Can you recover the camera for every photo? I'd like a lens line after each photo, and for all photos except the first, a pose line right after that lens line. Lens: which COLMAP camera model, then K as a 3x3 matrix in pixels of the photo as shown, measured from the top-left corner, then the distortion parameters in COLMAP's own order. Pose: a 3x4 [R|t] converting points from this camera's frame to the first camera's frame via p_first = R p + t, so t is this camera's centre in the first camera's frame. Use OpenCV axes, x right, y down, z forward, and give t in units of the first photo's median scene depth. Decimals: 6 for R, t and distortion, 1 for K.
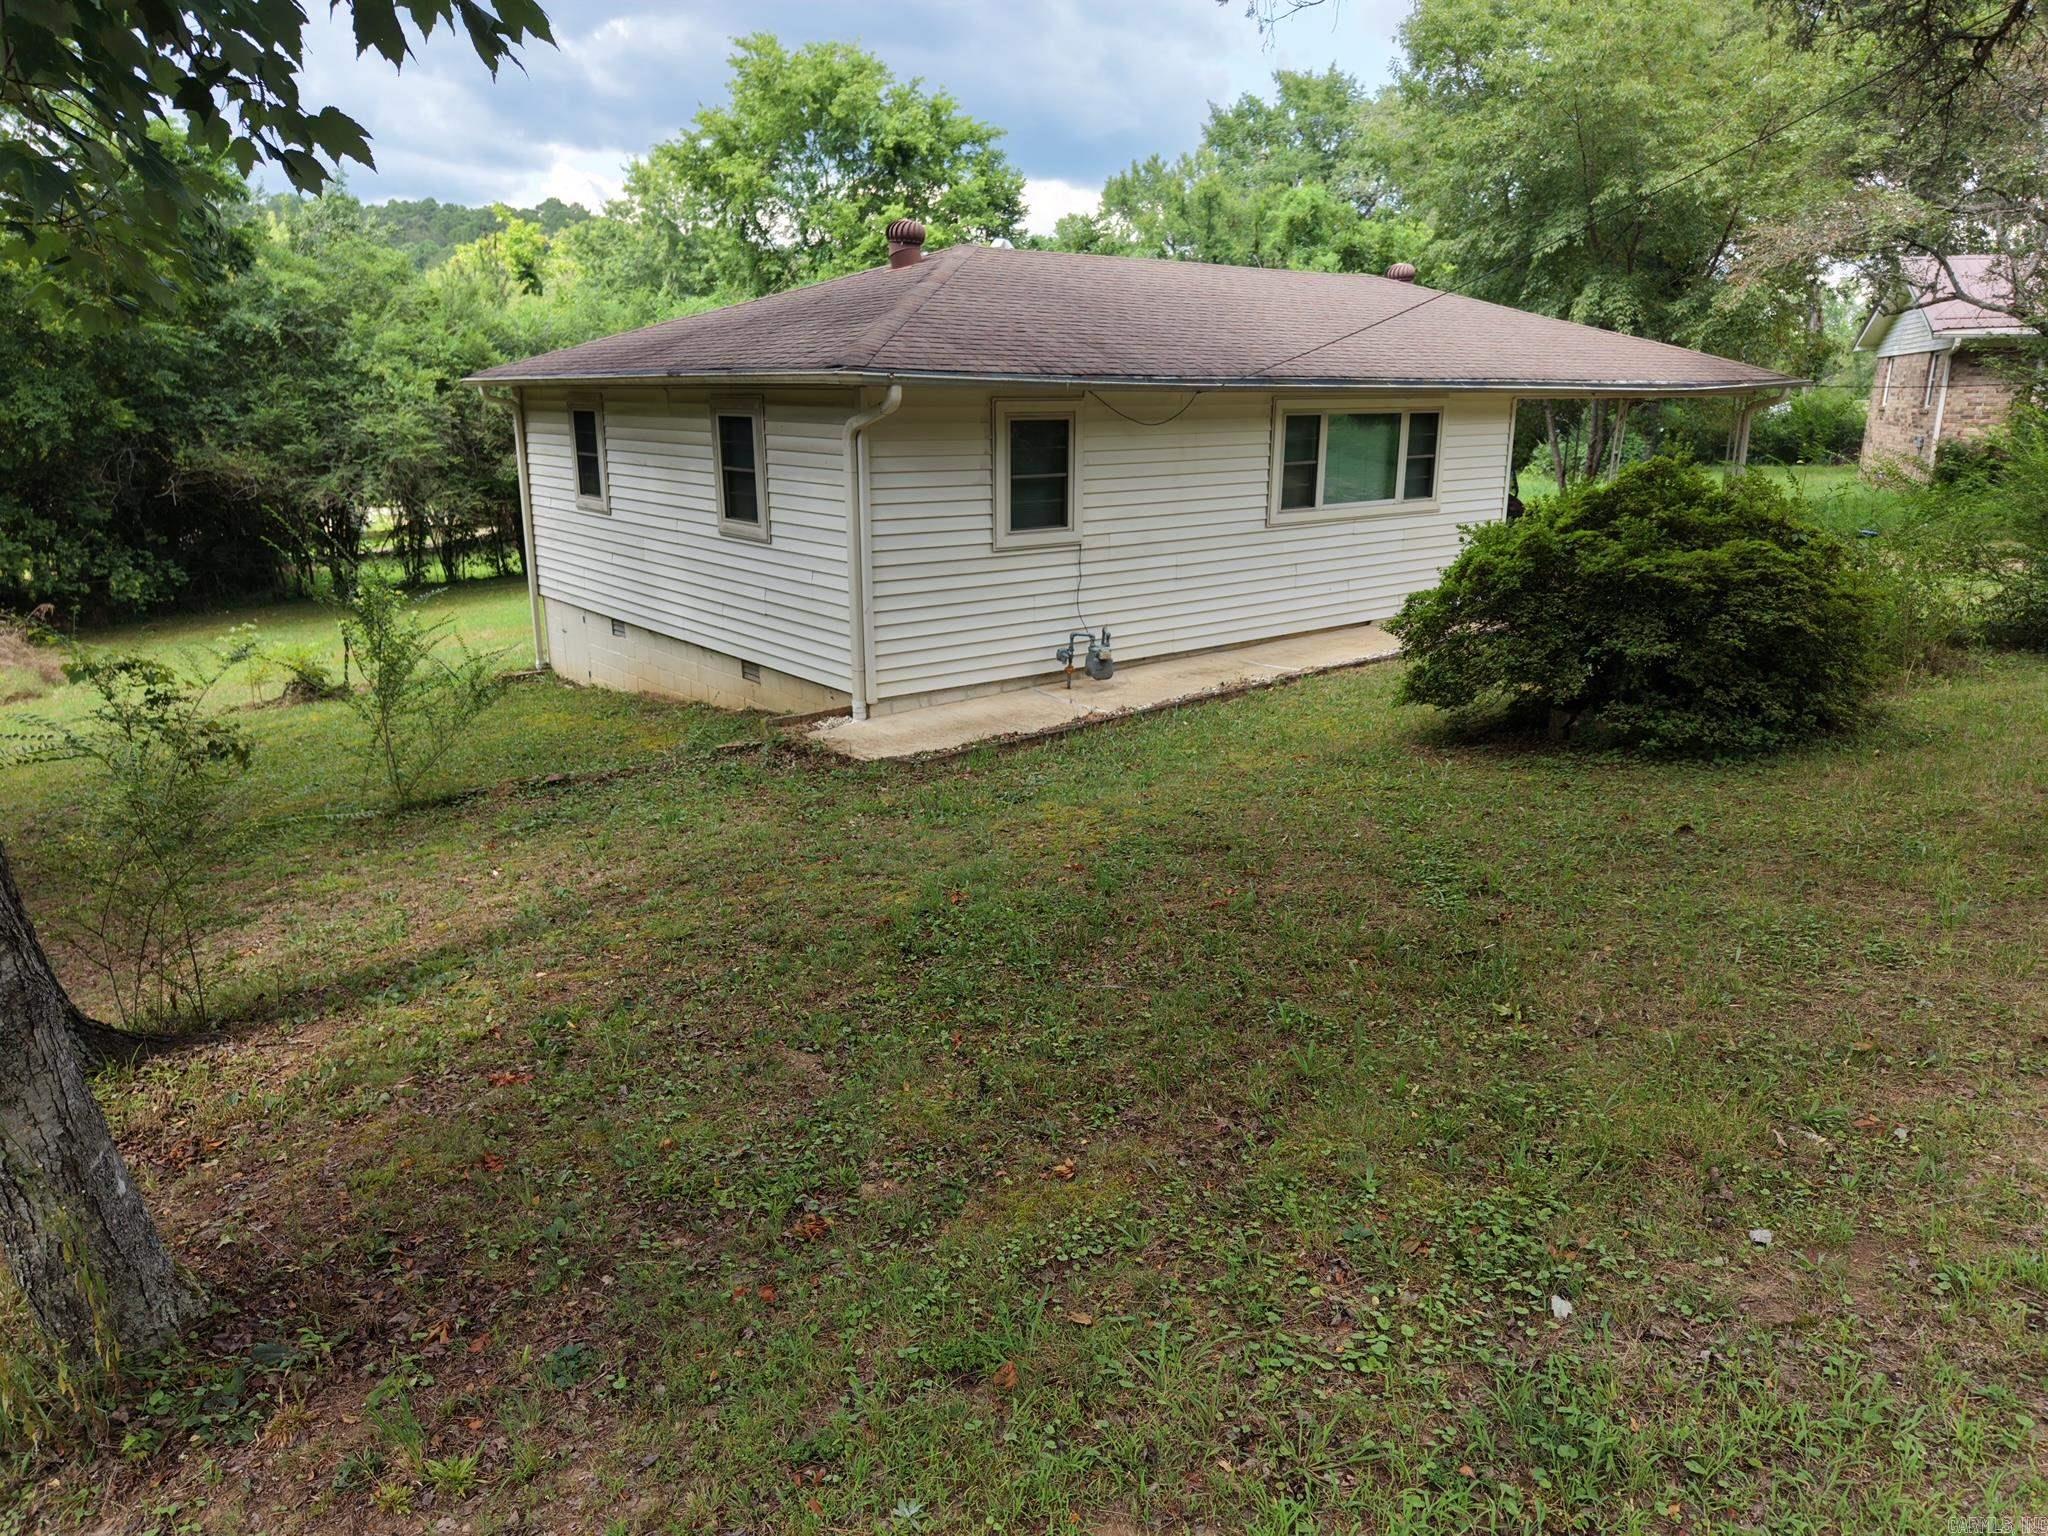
lens RADIAL K [[1371.6, 0, 1031.0], [0, 1371.6, 796.5], [0, 0, 1]] dist [0.003580, 0.000145]
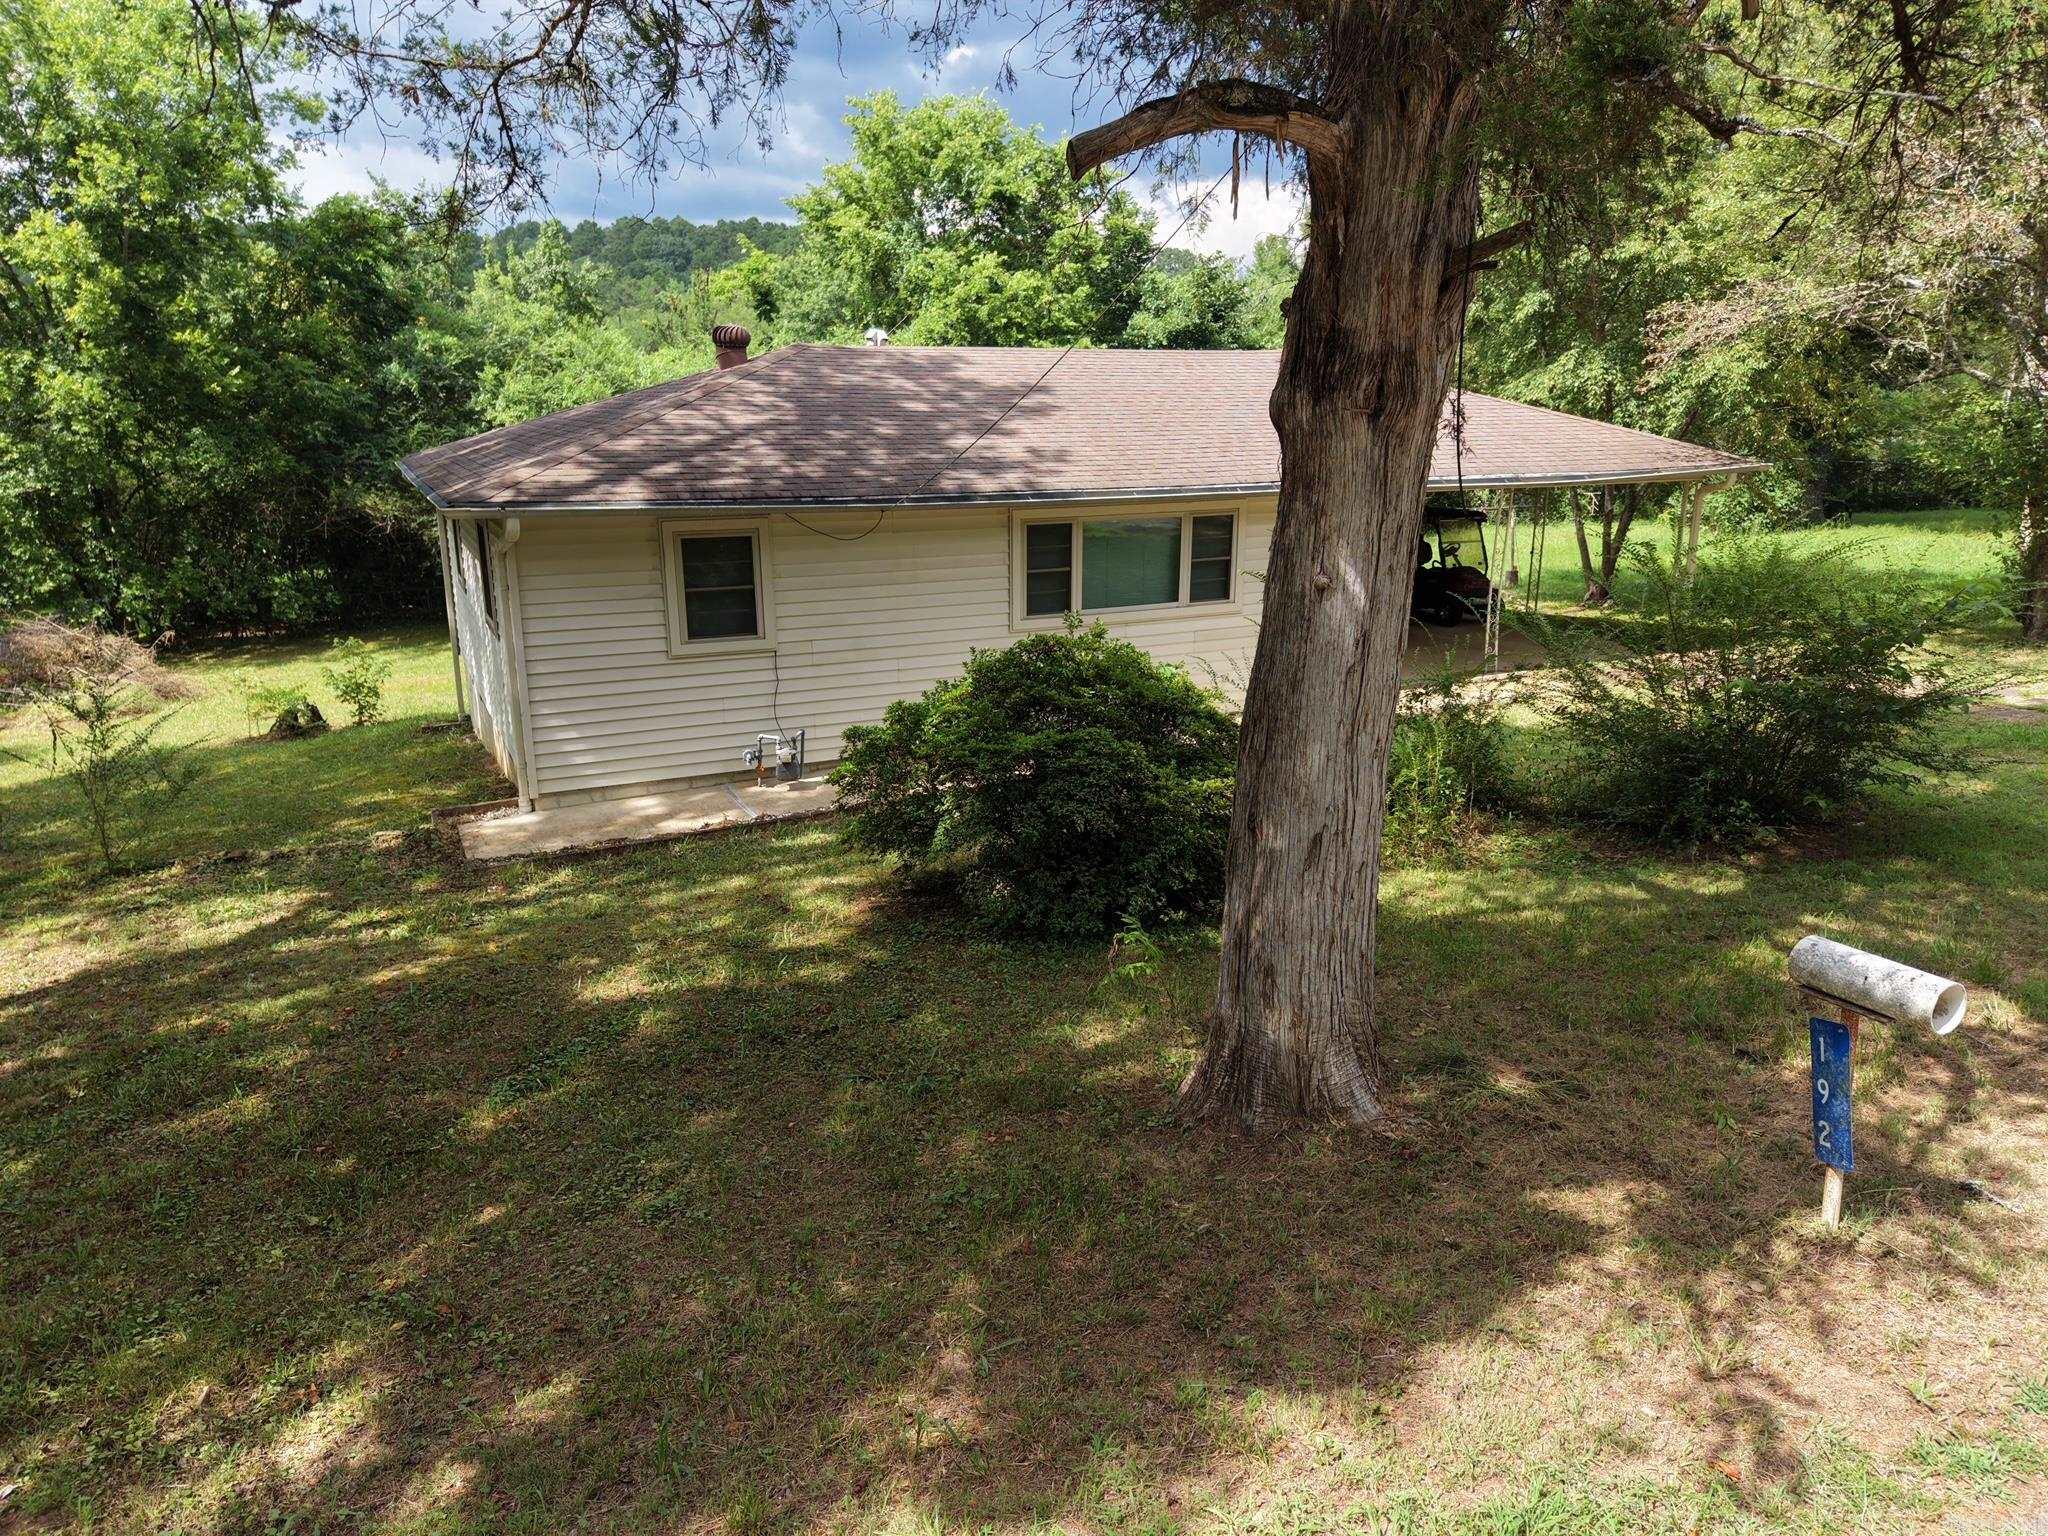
lens RADIAL K [[1407.4, 0, 1024.0], [0, 1407.4, 768.0], [0, 0, 1]] dist [0.003905, 0.000025]
pose [[0.973606, 0.057364, -0.220910, 0.385977], [-0.062873, 0.997860, -0.017982, -0.074035], [0.219405, 0.031396, 0.975129, 0.004738]]
